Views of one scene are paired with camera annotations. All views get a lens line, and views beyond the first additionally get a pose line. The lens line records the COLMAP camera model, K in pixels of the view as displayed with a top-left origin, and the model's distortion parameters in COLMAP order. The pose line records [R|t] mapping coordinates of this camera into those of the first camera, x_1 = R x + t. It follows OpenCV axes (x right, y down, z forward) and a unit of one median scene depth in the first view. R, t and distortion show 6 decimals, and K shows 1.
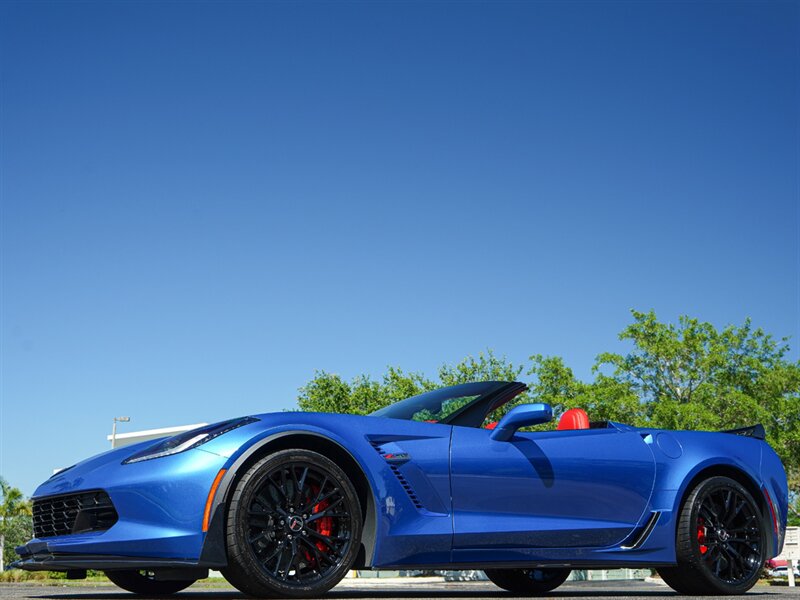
lens RADIAL K [[1006.1, 0, 389.5], [0, 1006.1, 293.8], [0, 0, 1]] dist [-0.023643, 0.000000]
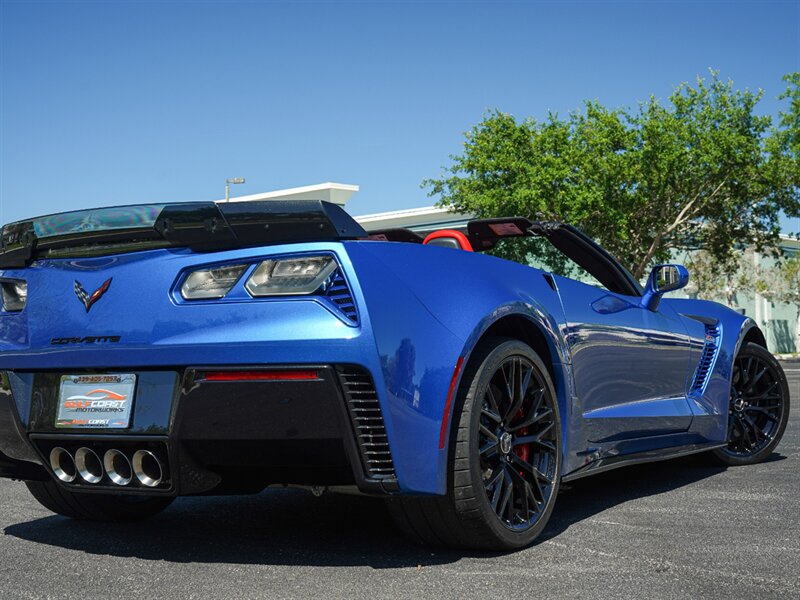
lens RADIAL K [[1192.3, 0, 463.5], [0, 1192.3, 300.3], [0, 0, 1]] dist [0.001701, 0.000000]
pose [[0.998339, -0.031759, -0.048062, -0.467747], [0.041951, 0.972584, 0.228735, 0.077831], [0.039480, -0.230372, 0.972302, 0.609638]]
